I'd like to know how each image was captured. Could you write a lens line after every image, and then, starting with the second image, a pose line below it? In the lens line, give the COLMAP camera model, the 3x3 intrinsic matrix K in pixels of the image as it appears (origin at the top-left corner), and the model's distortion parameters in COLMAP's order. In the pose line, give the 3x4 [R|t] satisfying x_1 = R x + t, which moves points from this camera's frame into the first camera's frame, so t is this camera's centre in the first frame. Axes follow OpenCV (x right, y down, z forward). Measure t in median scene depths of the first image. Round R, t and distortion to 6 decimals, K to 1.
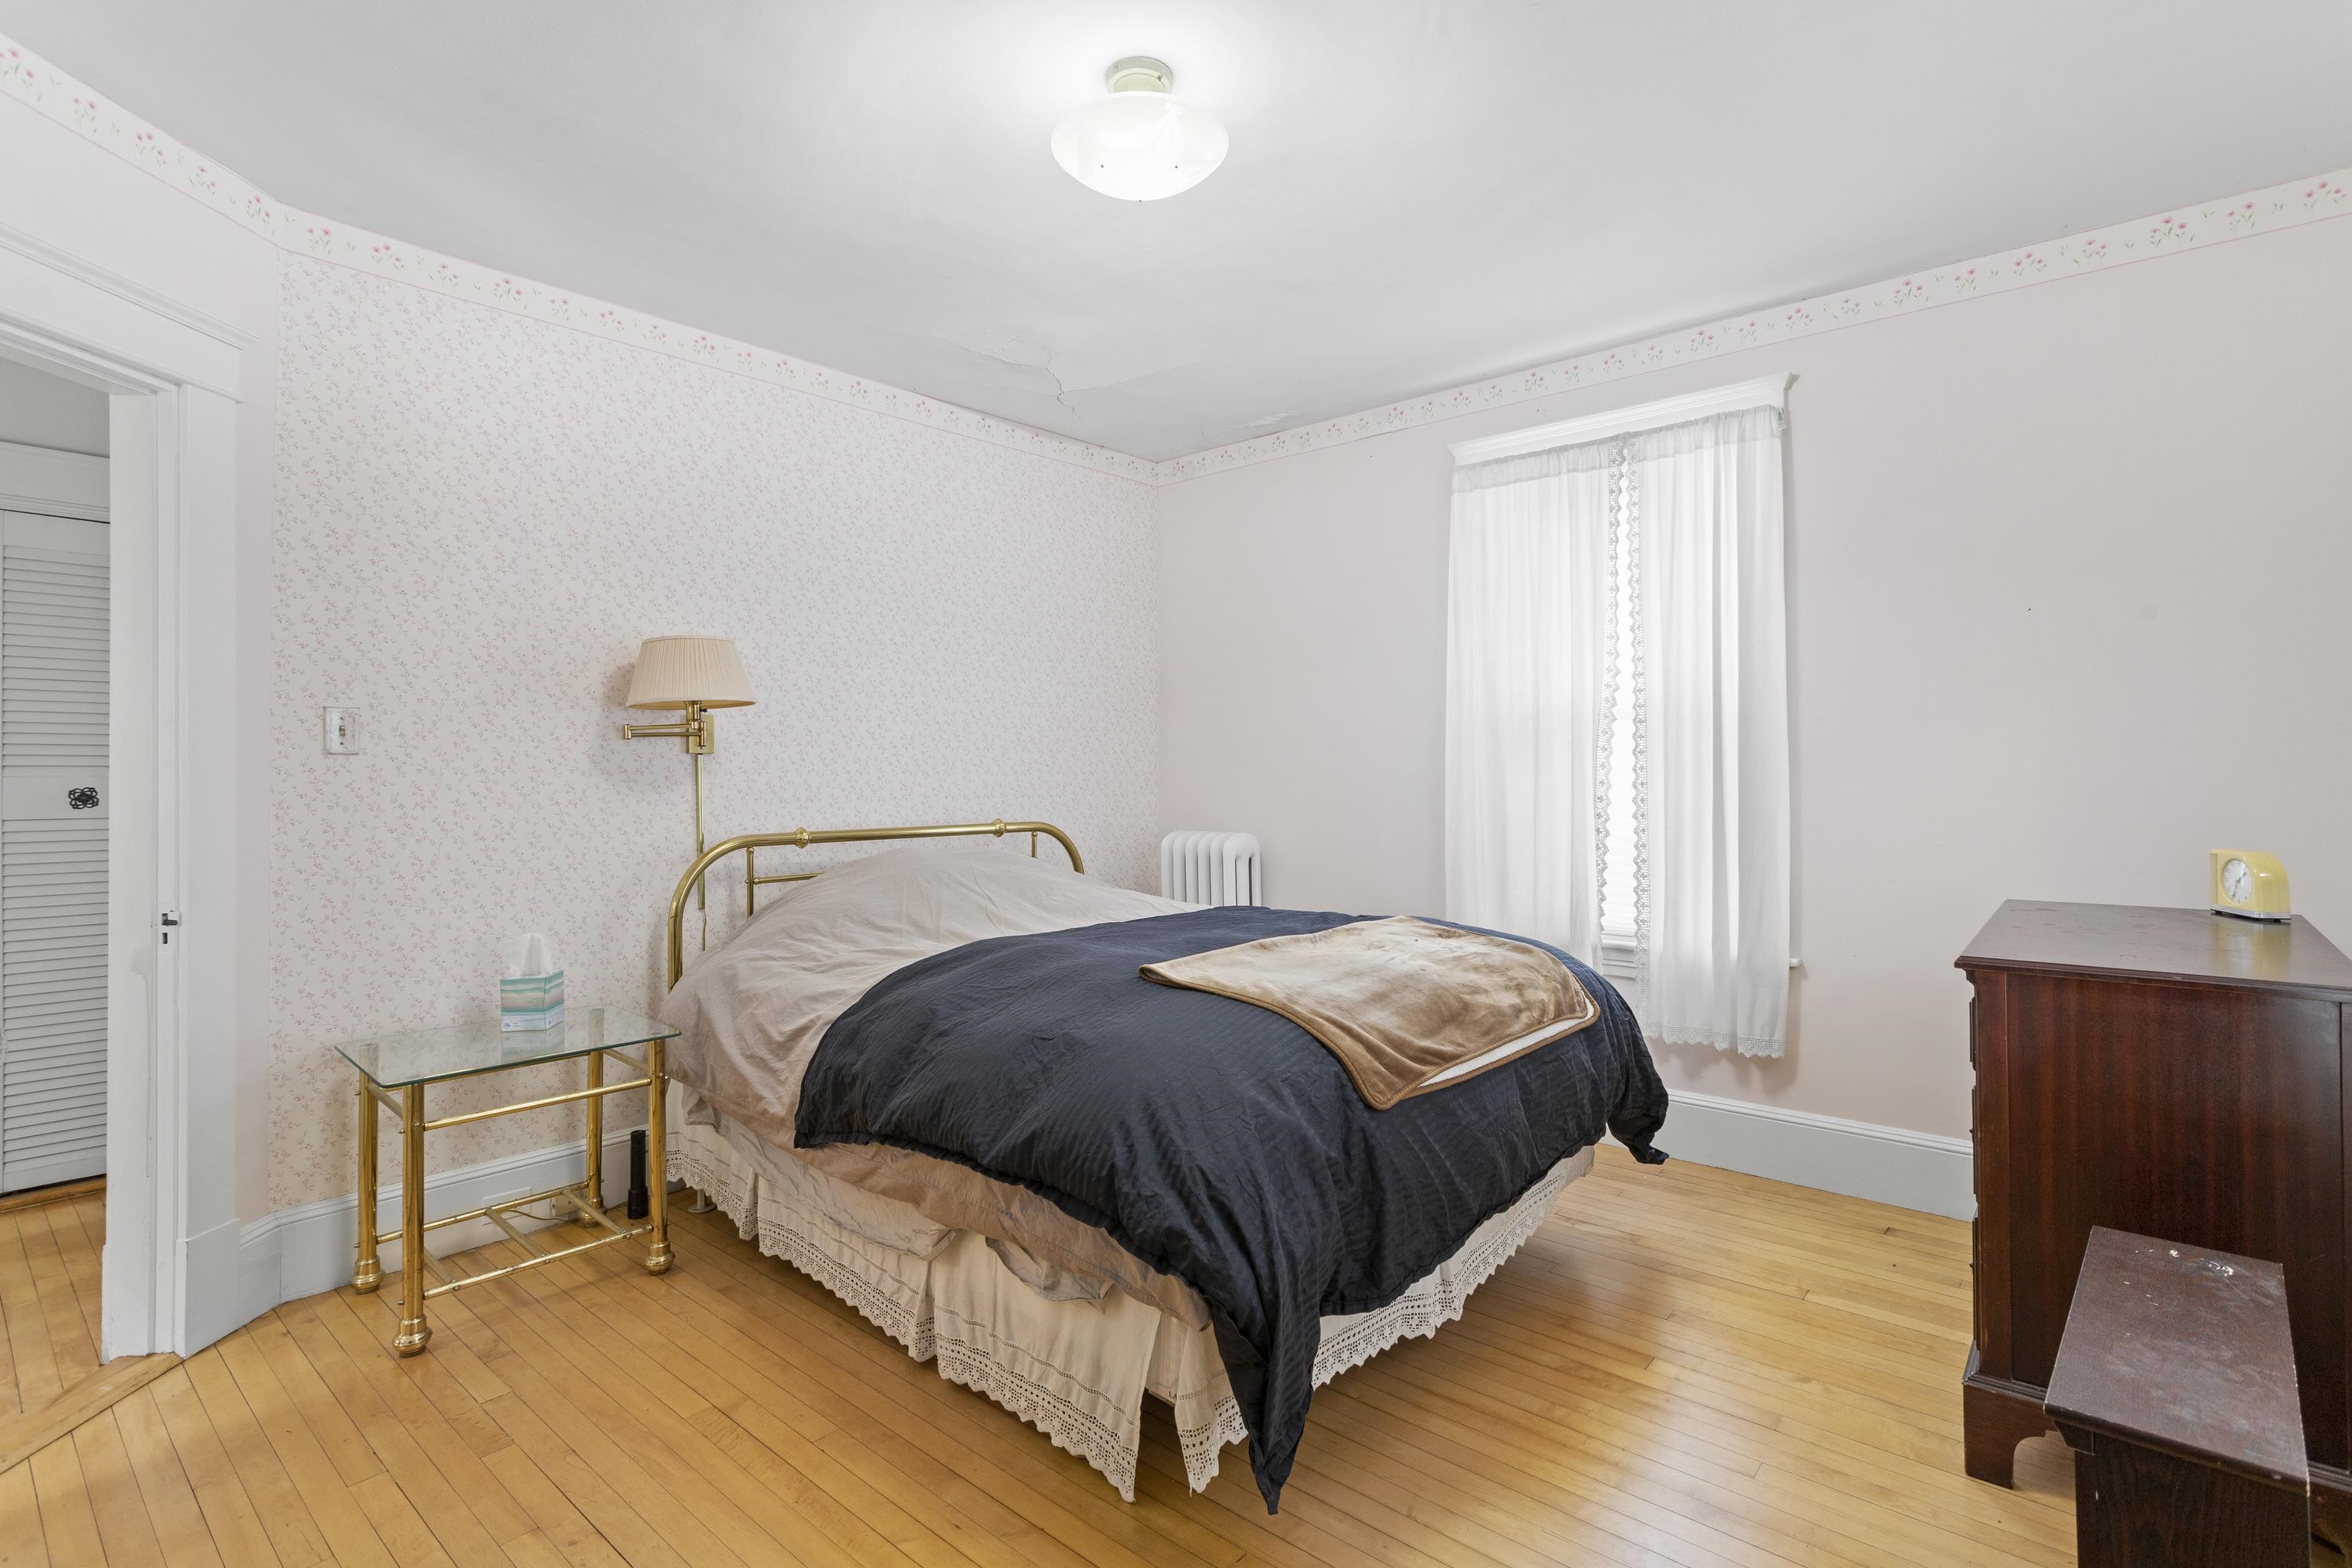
lens RADIAL K [[1116.9, 0, 1179.0], [0, 1116.9, 770.4], [0, 0, 1]] dist [-0.000242, 0.001766]
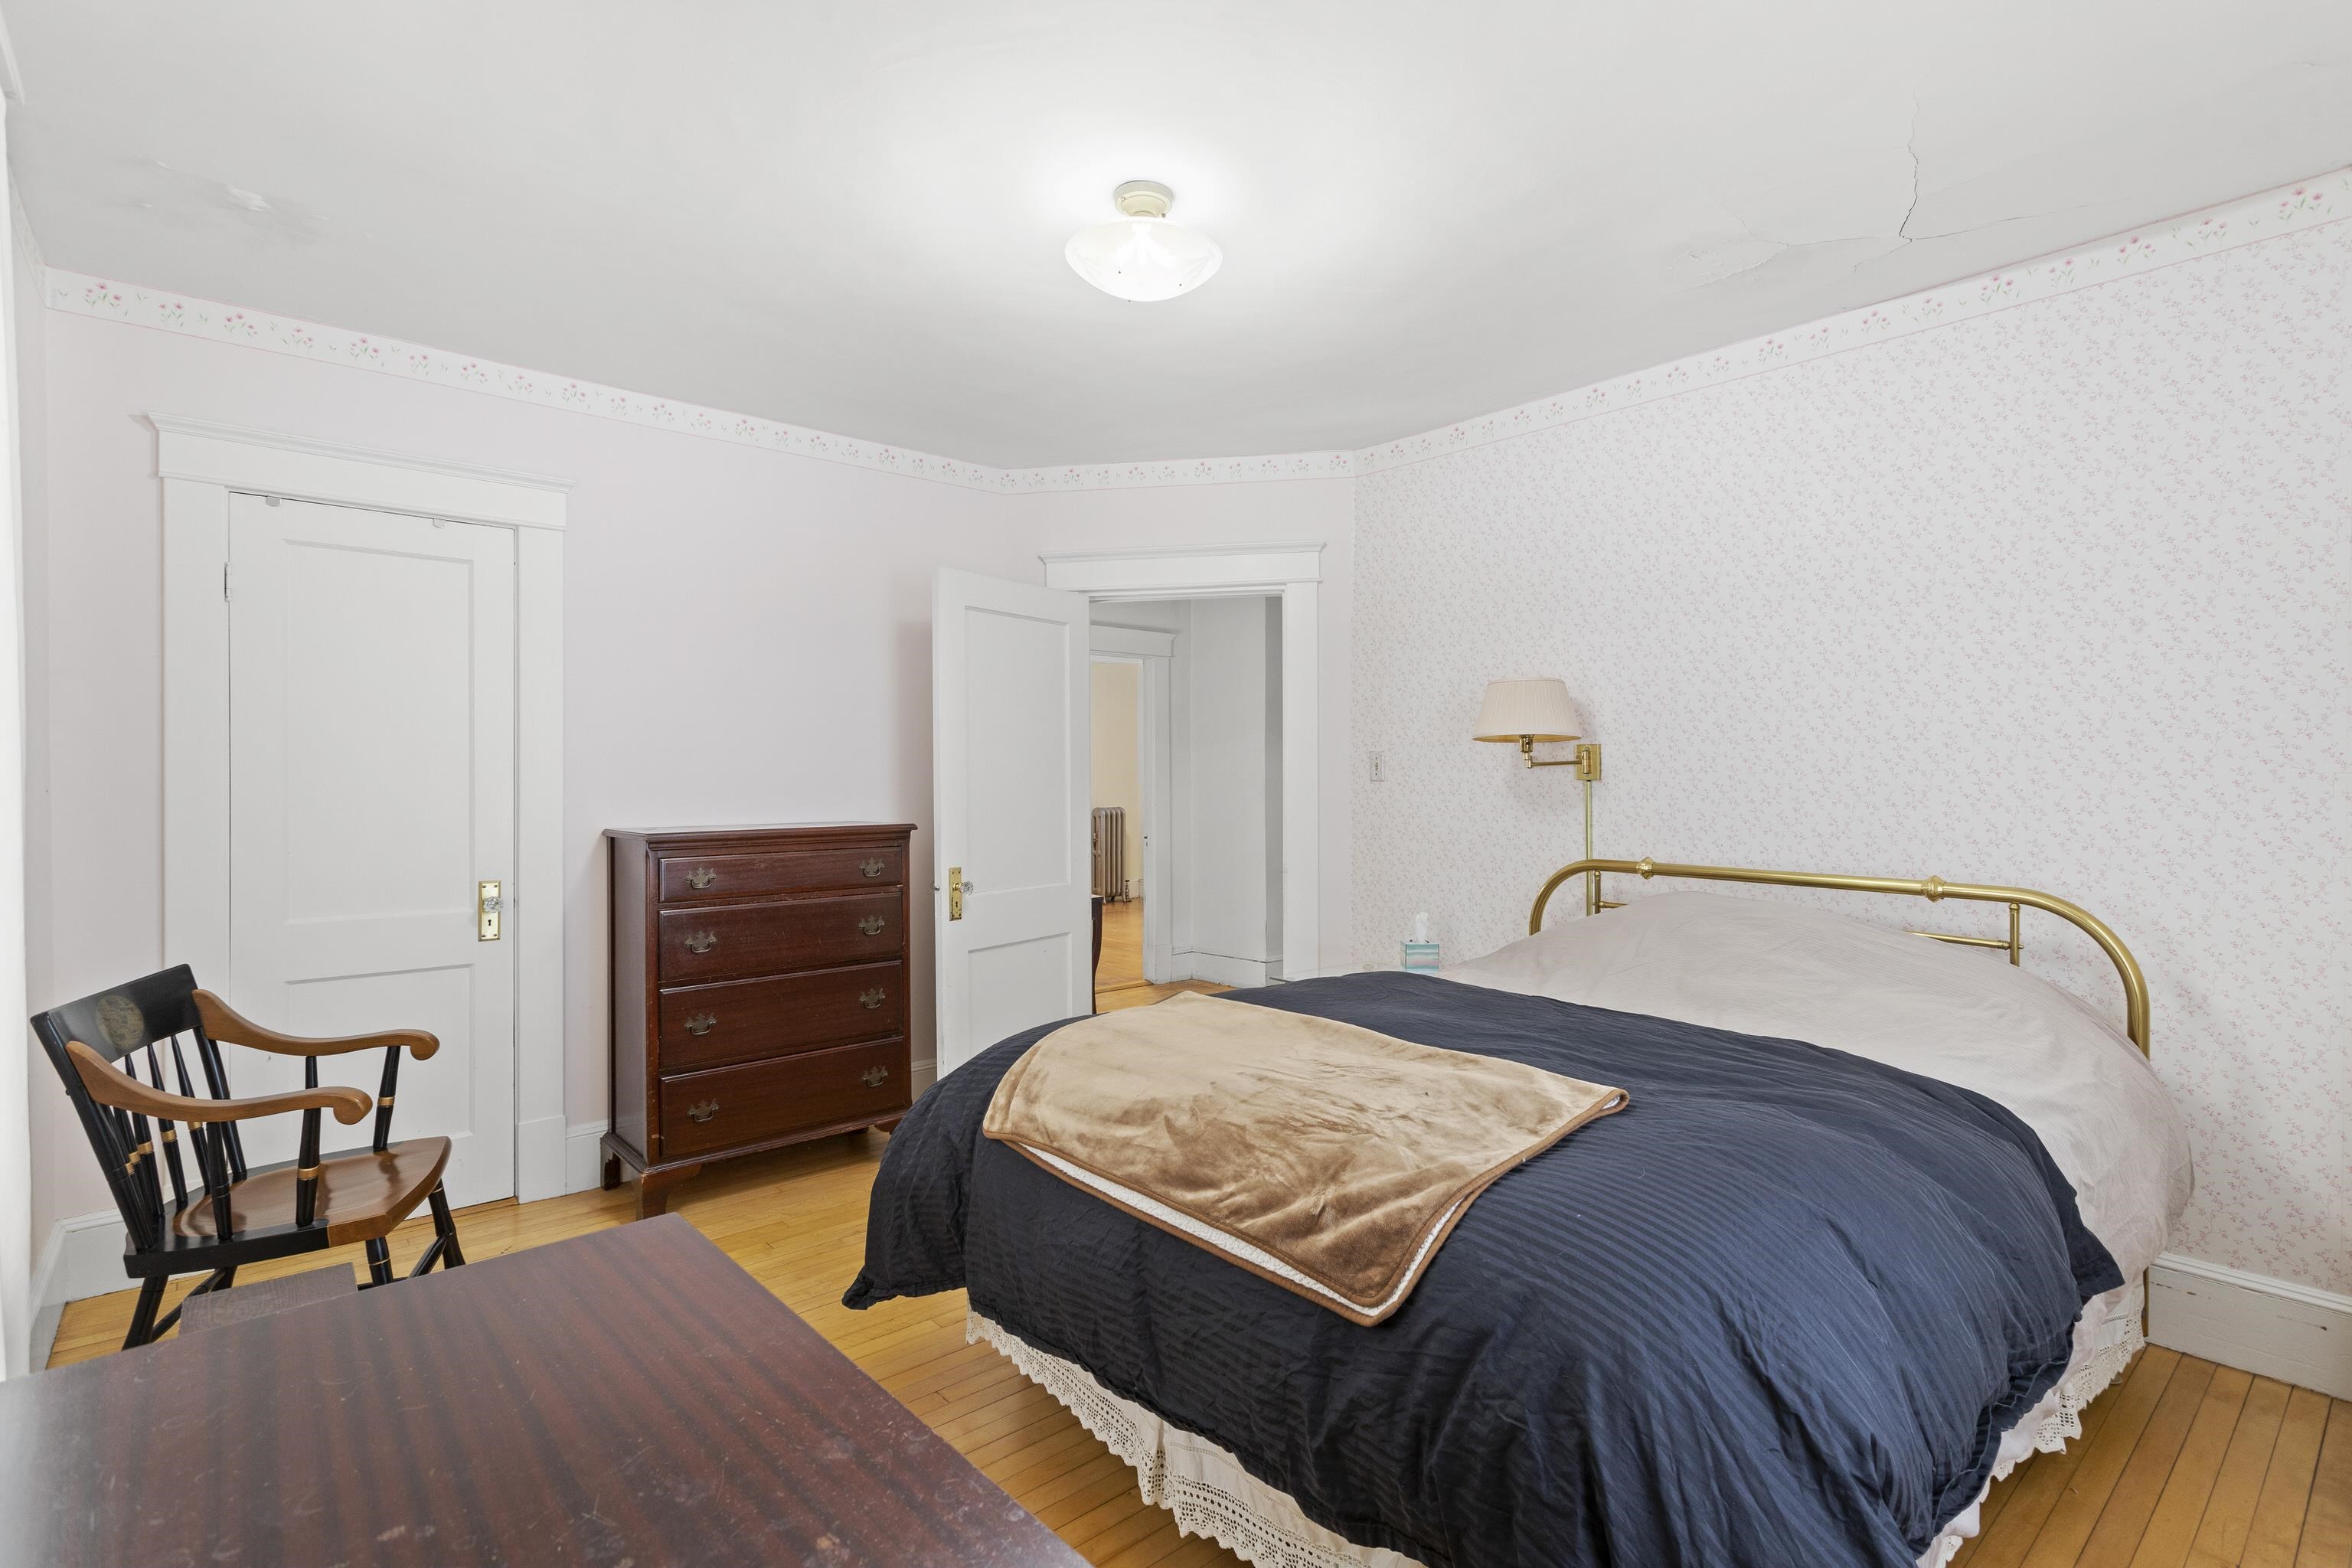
lens RADIAL K [[1116.9, 0, 1181.1], [0, 1116.9, 780.3], [0, 0, 1]] dist [-0.000242, 0.001766]
pose [[-0.138121, 0.011542, -0.990348, 0.694239], [-0.003244, 0.999921, 0.012106, -0.026809], [0.990410, 0.004885, -0.138073, 0.763980]]
